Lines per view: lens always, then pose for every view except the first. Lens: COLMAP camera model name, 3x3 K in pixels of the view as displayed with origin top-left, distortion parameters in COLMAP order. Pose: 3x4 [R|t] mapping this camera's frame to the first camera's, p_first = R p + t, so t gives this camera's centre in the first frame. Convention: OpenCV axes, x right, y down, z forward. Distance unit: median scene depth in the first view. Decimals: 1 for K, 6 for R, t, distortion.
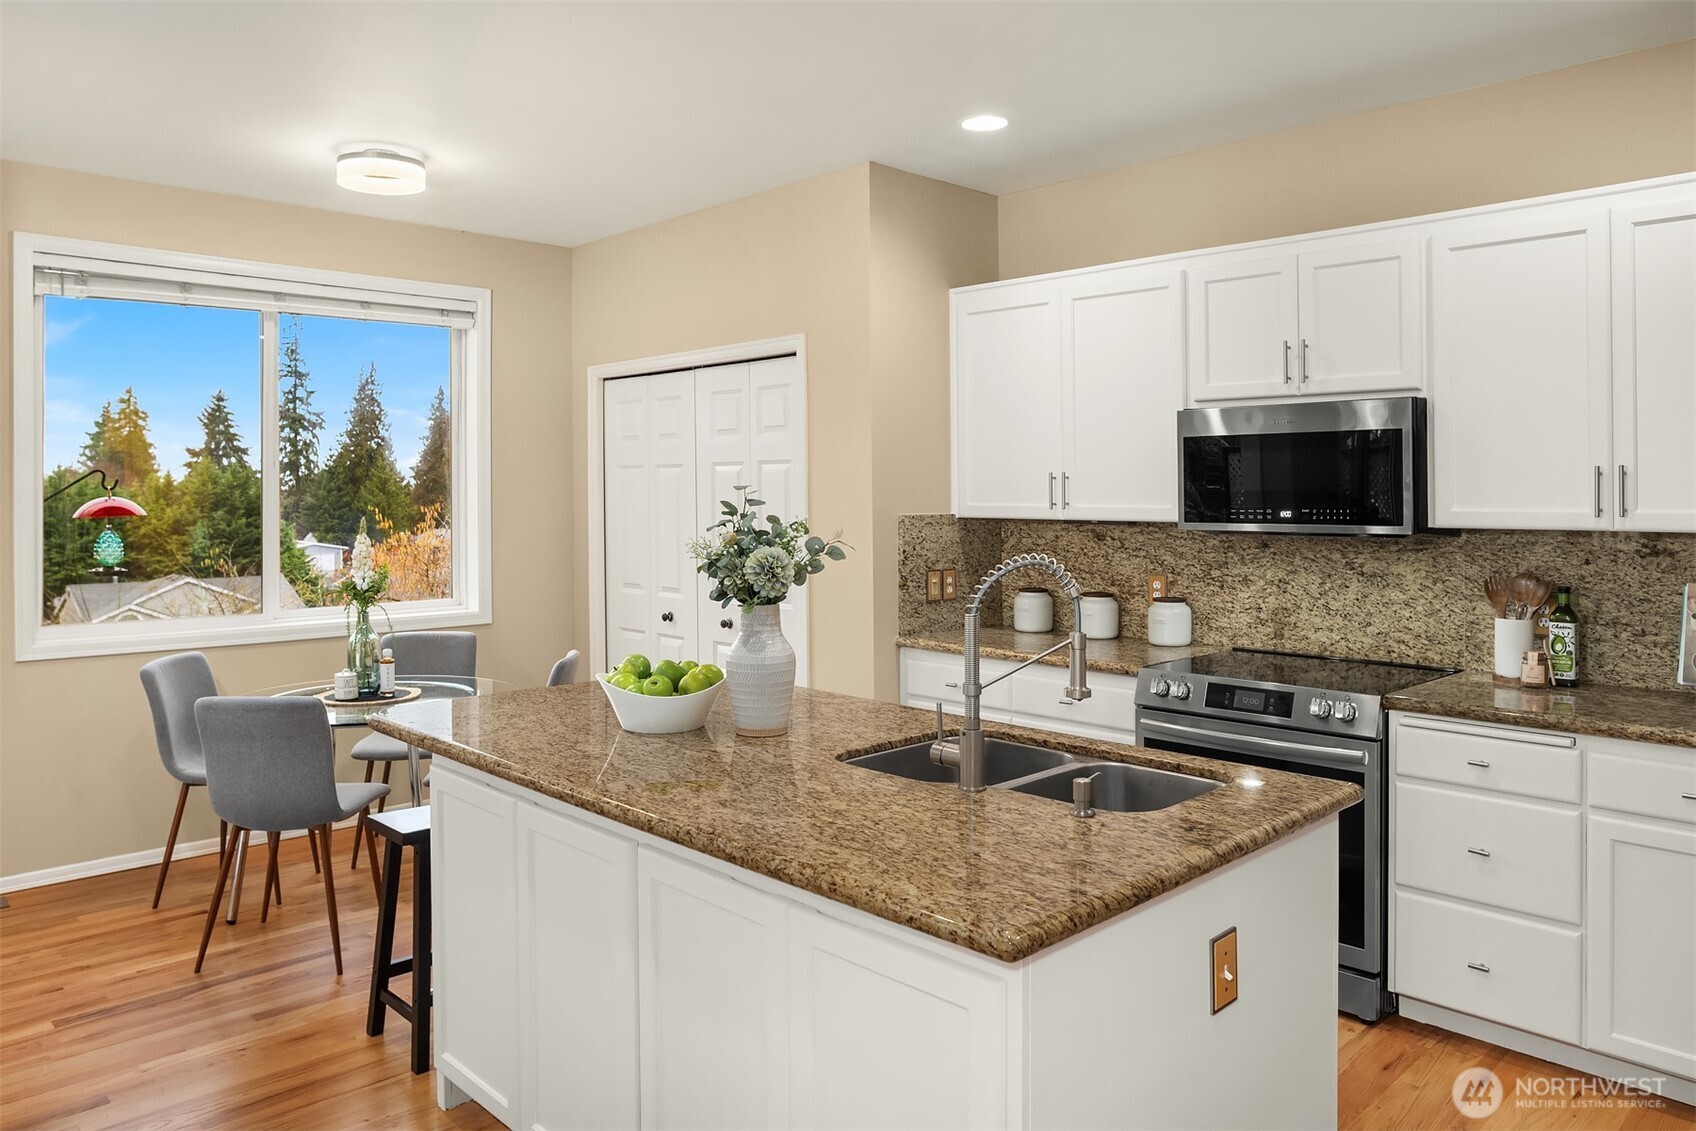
lens RADIAL K [[1189.9, 0, 853.5], [0, 1189.9, 530.1], [0, 0, 1]] dist [-0.035915, 0.001023]
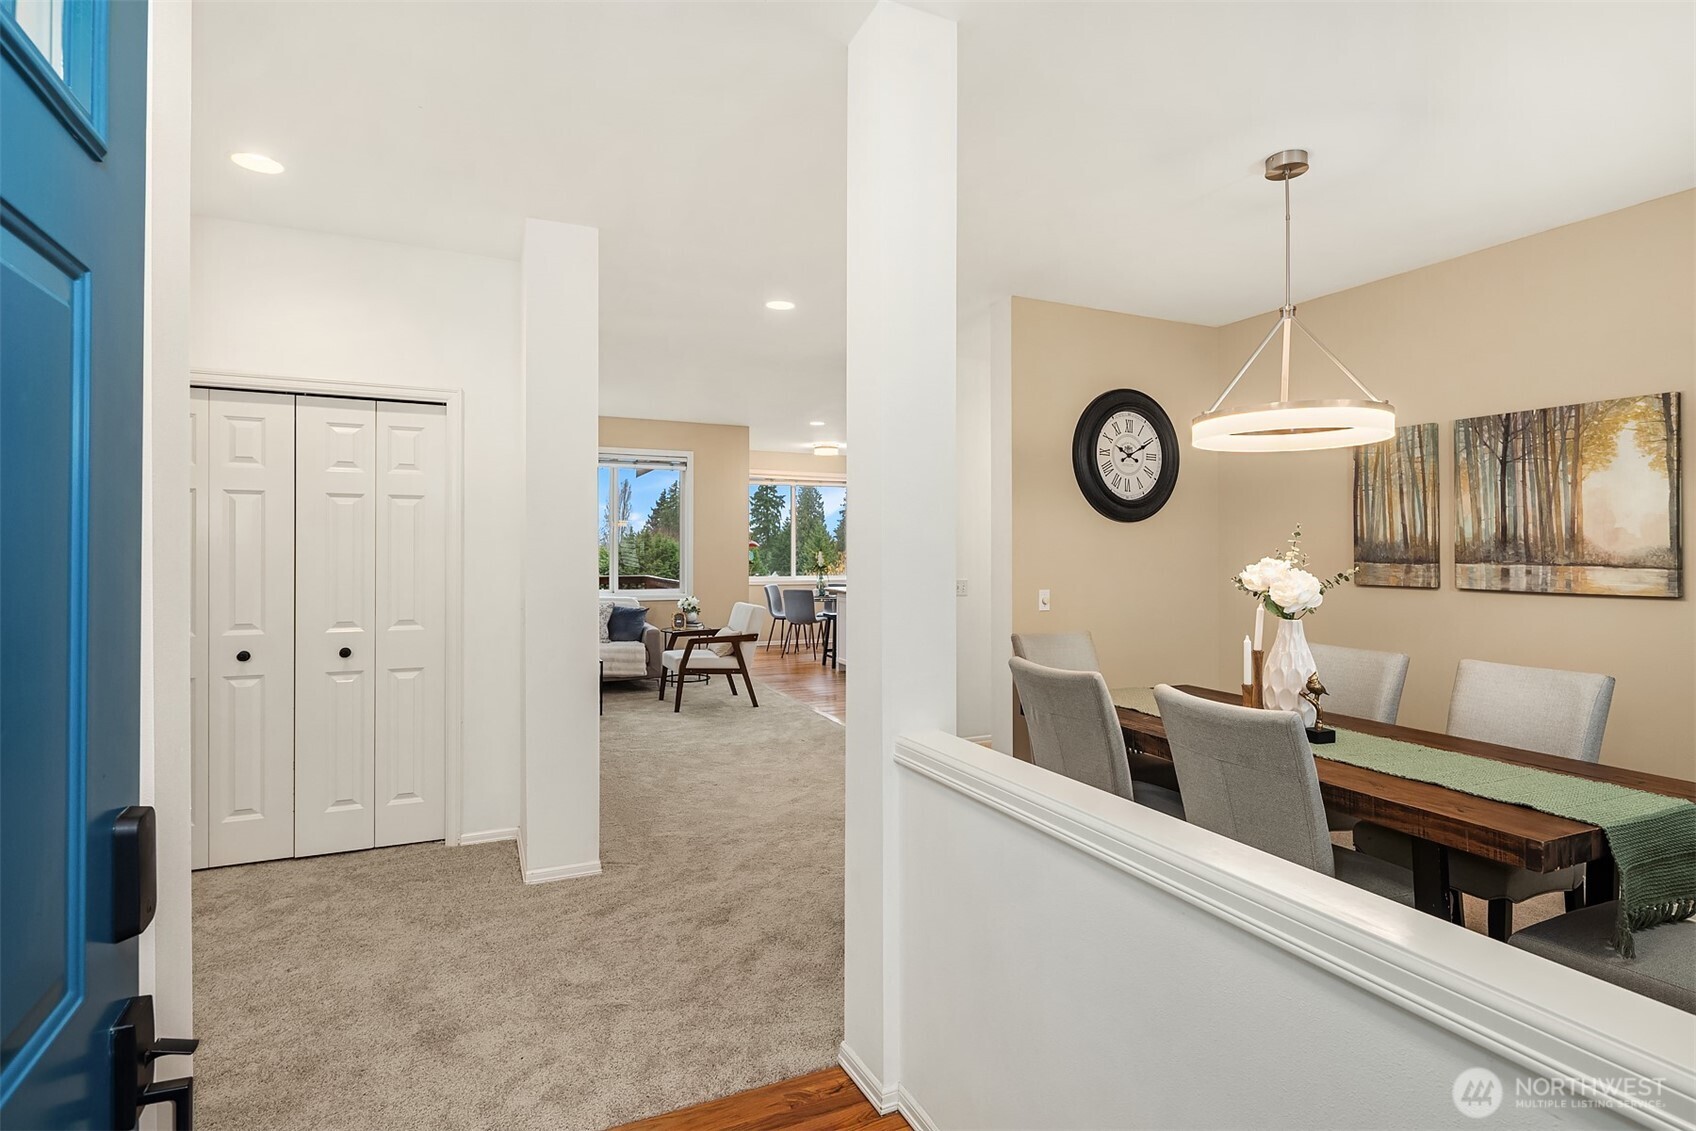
lens RADIAL K [[817.4, 0, 848.0], [0, 817.4, 565.5], [0, 0, 1]] dist [0.000253, -0.000002]
pose [[0.942526, 0.016225, -0.333739, 0.511052], [-0.019770, 0.999778, -0.007227, 0.053499], [0.333547, 0.013410, 0.942638, -1.369047]]
